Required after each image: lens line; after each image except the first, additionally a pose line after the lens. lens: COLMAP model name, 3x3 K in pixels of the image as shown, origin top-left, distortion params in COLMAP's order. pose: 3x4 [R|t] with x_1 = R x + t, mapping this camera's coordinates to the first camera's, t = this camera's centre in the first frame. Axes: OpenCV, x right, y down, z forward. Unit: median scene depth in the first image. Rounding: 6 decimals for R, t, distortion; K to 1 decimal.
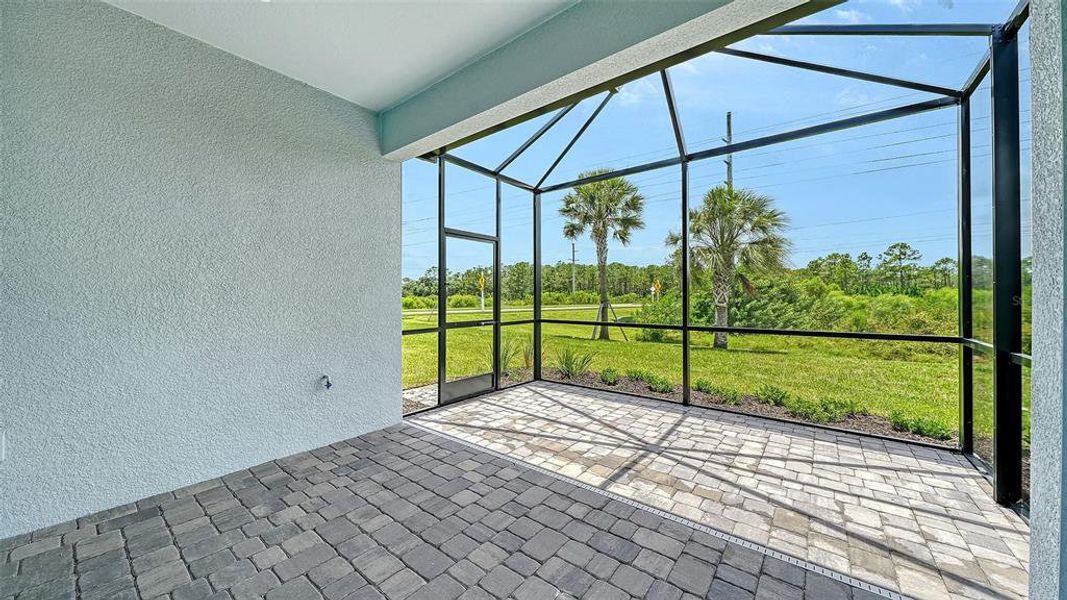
lens RADIAL K [[365.8, 0, 532.0], [0, 365.8, 302.7], [0, 0, 1]] dist [-0.001627, -0.001086]
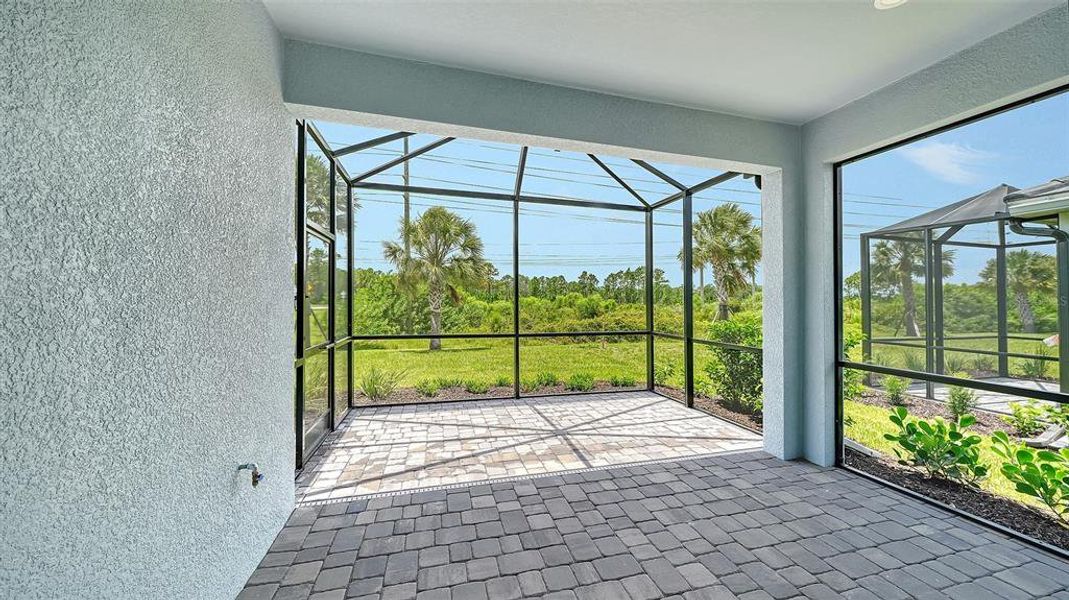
lens RADIAL K [[366.5, 0, 529.9], [0, 366.5, 301.2], [0, 0, 1]] dist [-0.001627, -0.001086]
pose [[0.607217, 0.005748, 0.794515, -0.679311], [0.003355, 0.999946, -0.009799, -0.043291], [-0.794529, 0.008615, 0.607165, 0.273509]]
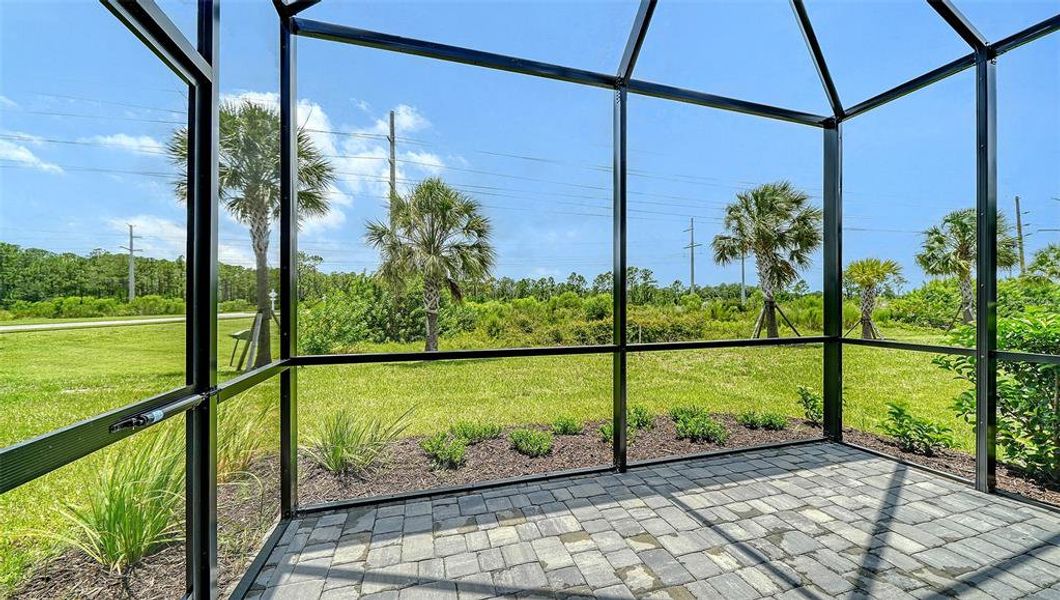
lens RADIAL K [[369.5, 0, 523.2], [0, 369.5, 300.2], [0, 0, 1]] dist [-0.005499, -0.000062]
pose [[0.591171, 0.006493, 0.806520, -0.255312], [0.014716, 0.999714, -0.018835, -0.008620], [-0.806412, 0.023003, 0.590906, 0.957537]]
